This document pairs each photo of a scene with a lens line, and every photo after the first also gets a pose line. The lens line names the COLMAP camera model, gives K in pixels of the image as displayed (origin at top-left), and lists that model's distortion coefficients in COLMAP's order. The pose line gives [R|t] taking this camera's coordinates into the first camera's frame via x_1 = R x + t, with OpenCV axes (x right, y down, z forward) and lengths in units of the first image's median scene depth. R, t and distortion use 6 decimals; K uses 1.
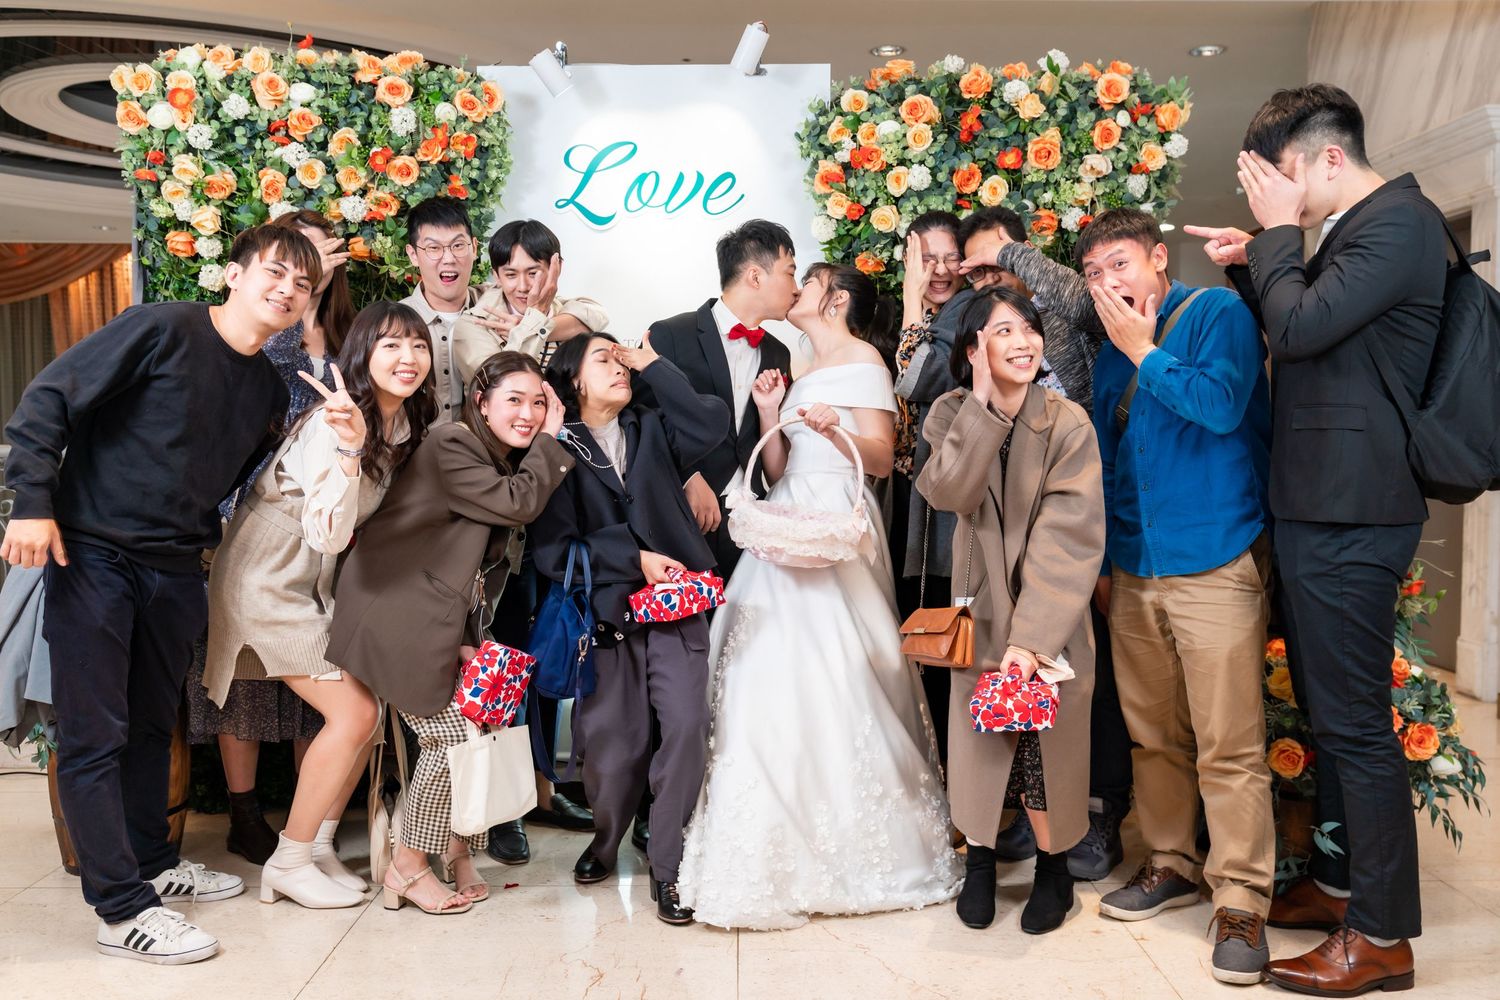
lens RADIAL K [[1284.1, 0, 756.5], [0, 1284.1, 495.4], [0, 0, 1]] dist [-0.005139, 0.025933]
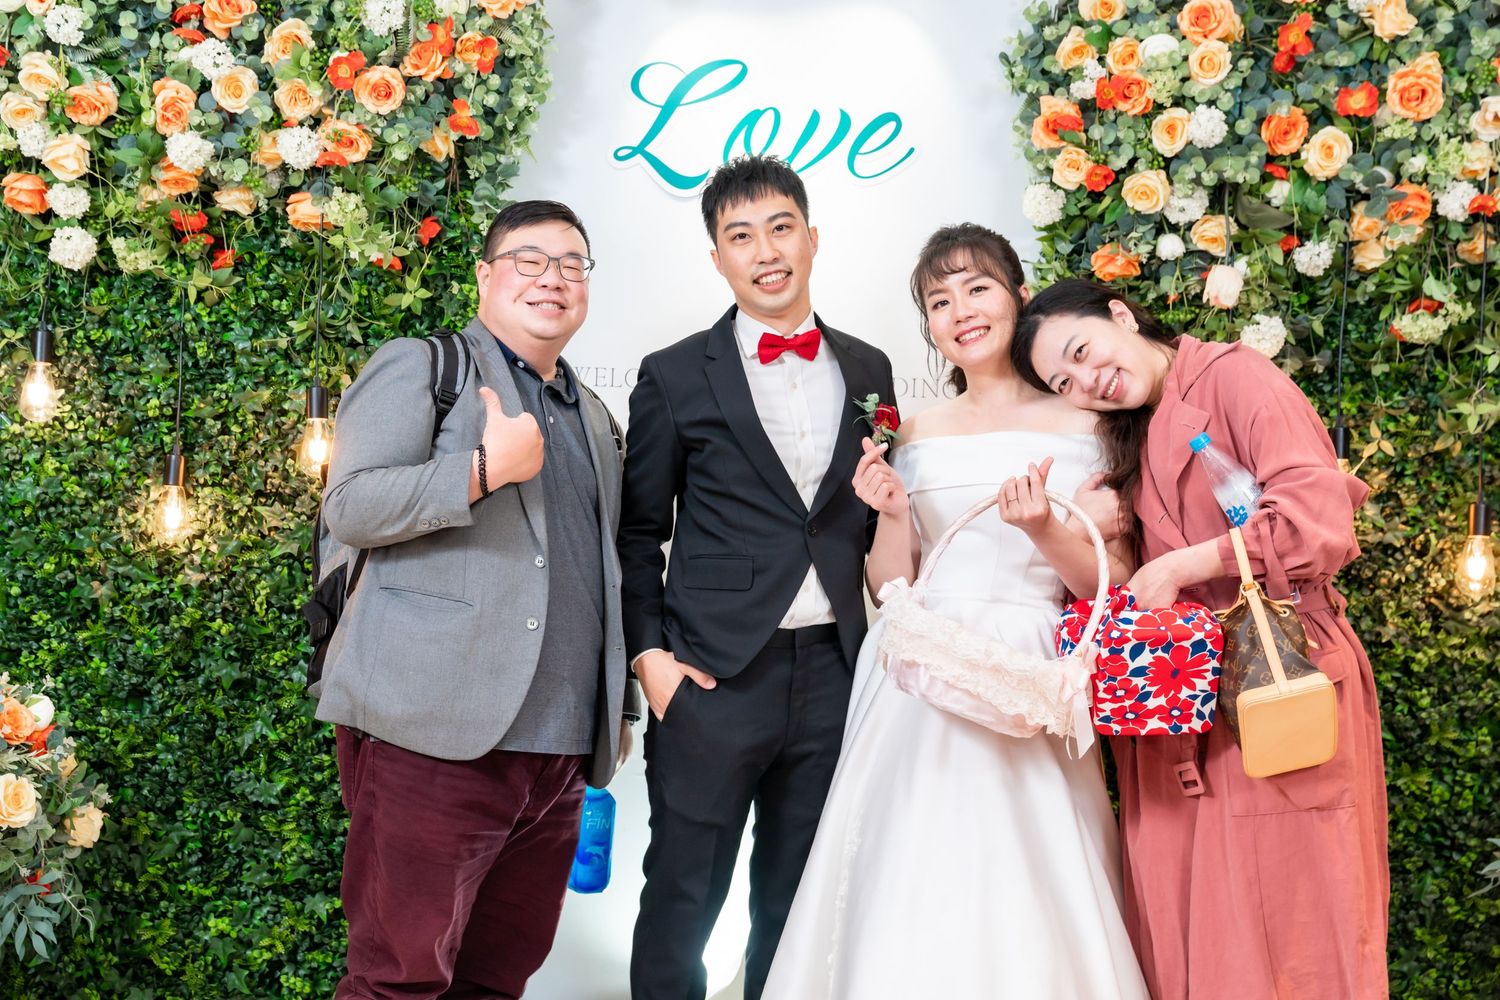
lens RADIAL K [[1811.3, 0, 743.7], [0, 1811.3, 507.9], [0, 0, 1]] dist [0.021587, -0.014448]
pose [[0.998499, 0.039122, -0.038330, -0.055201], [-0.041147, 0.997717, -0.053547, -0.008587], [0.036148, 0.055044, 0.997829, 0.130551]]
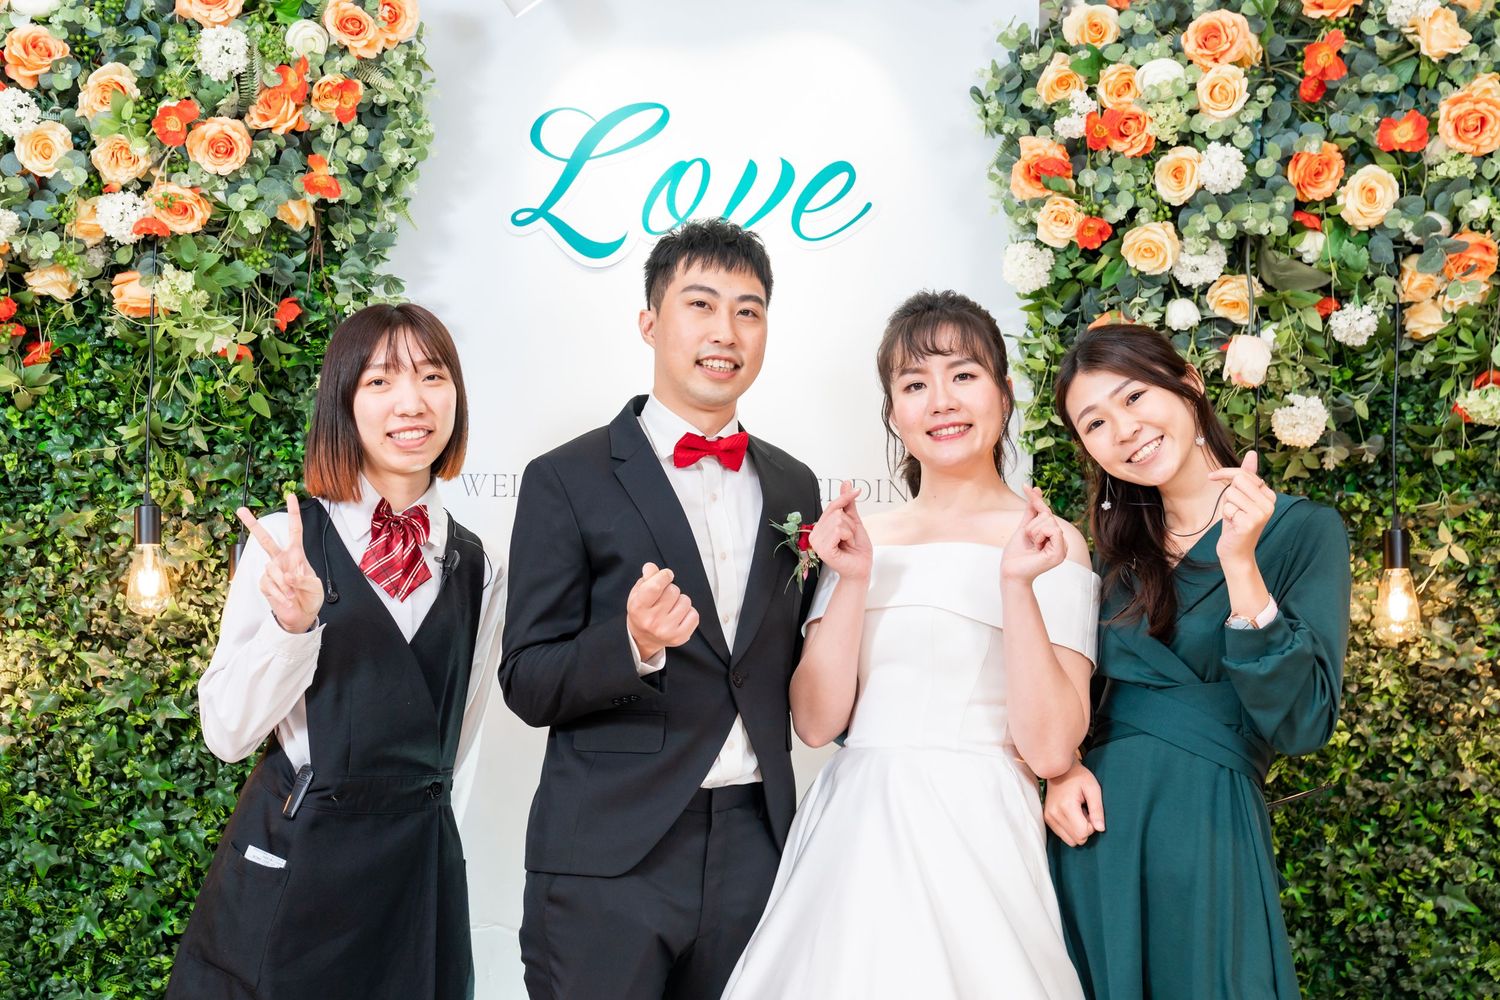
lens RADIAL K [[1952.0, 0, 739.8], [0, 1952.0, 515.6], [0, 0, 1]] dist [0.014110, 0.002821]
pose [[0.998876, 0.016239, -0.044532, -0.027292], [-0.020788, 0.994395, -0.103661, -0.026248], [0.042599, 0.104470, 0.993615, 0.236349]]
